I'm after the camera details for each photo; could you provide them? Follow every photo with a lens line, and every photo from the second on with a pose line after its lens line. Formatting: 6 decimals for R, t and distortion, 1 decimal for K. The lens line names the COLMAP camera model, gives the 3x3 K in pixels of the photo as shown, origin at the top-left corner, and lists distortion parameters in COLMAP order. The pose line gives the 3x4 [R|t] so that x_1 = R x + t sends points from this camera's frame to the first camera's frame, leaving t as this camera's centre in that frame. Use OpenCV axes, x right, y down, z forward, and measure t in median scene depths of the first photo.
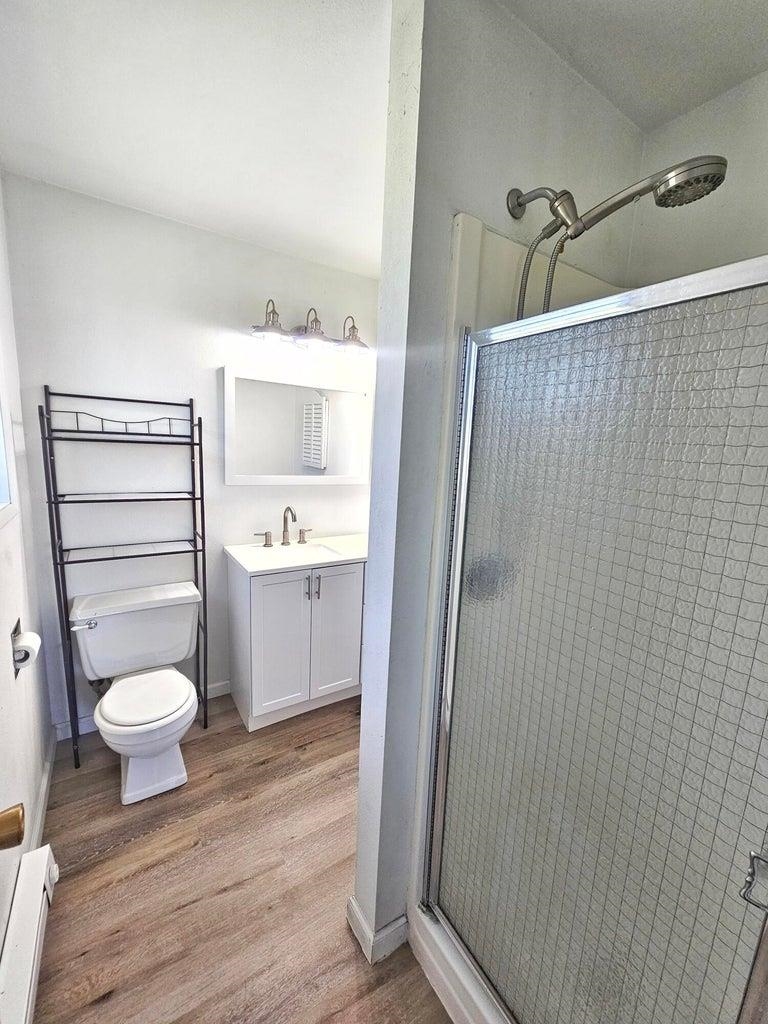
lens RADIAL K [[415.0, 0, 380.3], [0, 415.0, 513.0], [0, 0, 1]] dist [0.002515, 0.000128]
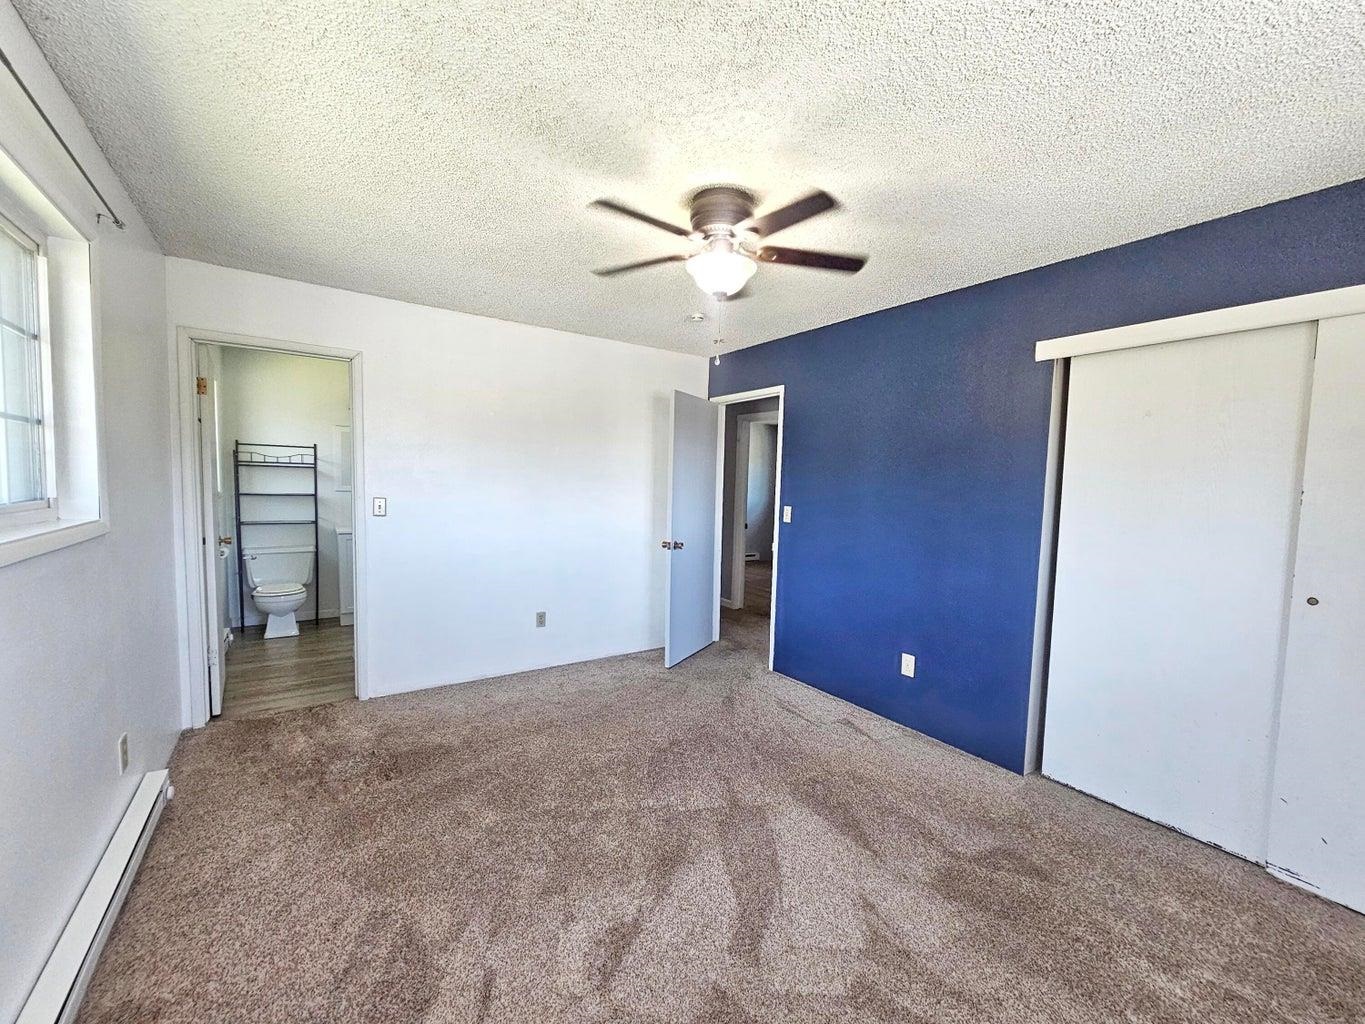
lens RADIAL K [[553.2, 0, 686.2], [0, 553.2, 523.1], [0, 0, 1]] dist [0.002515, 0.000128]
pose [[0.999504, -0.025852, 0.017972, 1.237048], [0.027413, 0.995306, -0.092809, 0.380049], [-0.015488, 0.093256, 0.995522, -1.568949]]
